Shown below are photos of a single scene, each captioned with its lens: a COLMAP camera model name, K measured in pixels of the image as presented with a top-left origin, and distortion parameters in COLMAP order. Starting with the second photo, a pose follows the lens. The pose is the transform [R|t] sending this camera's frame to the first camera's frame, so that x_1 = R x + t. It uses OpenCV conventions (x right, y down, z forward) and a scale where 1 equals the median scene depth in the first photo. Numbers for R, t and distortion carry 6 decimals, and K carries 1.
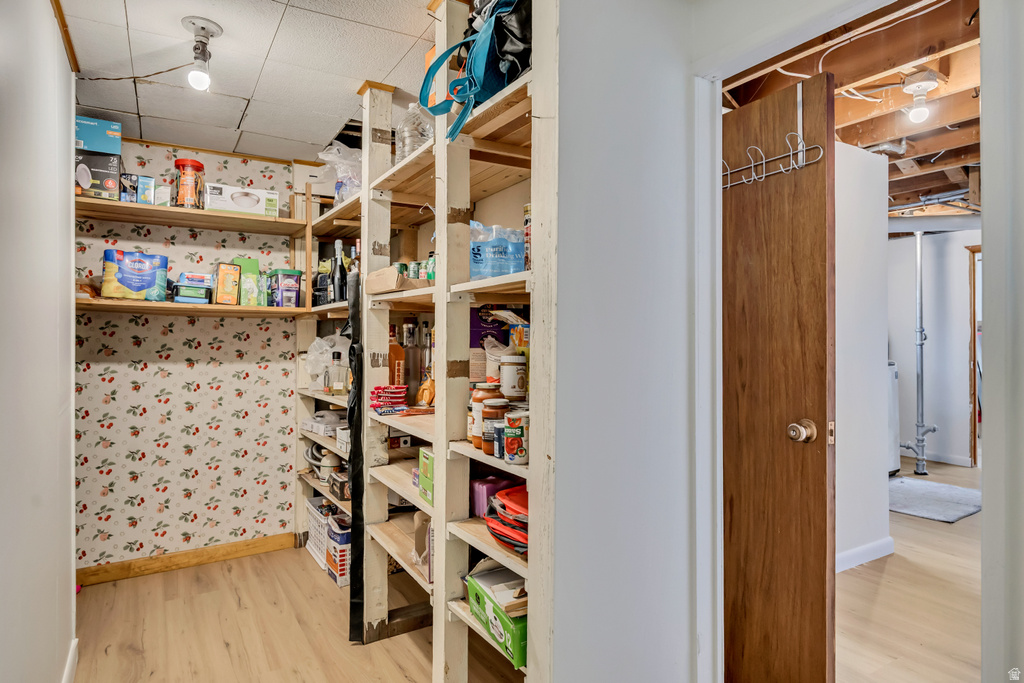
lens RADIAL K [[580.5, 0, 511.0], [0, 580.5, 337.7], [0, 0, 1]] dist [0.004492, 0.000172]
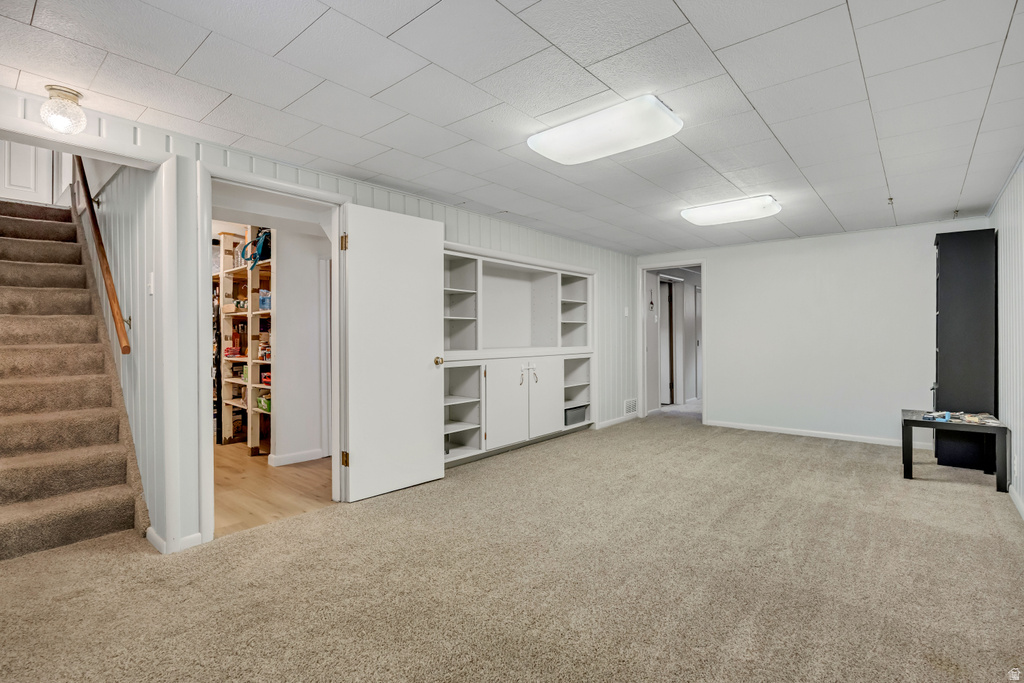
lens RADIAL K [[480.7, 0, 512.1], [0, 480.7, 337.1], [0, 0, 1]] dist [-0.011935, -0.000120]
pose [[0.952042, -0.004347, 0.305937, 0.345570], [0.005027, 0.999986, -0.001436, 0.047047], [-0.305927, 0.002906, 0.952051, -1.505247]]
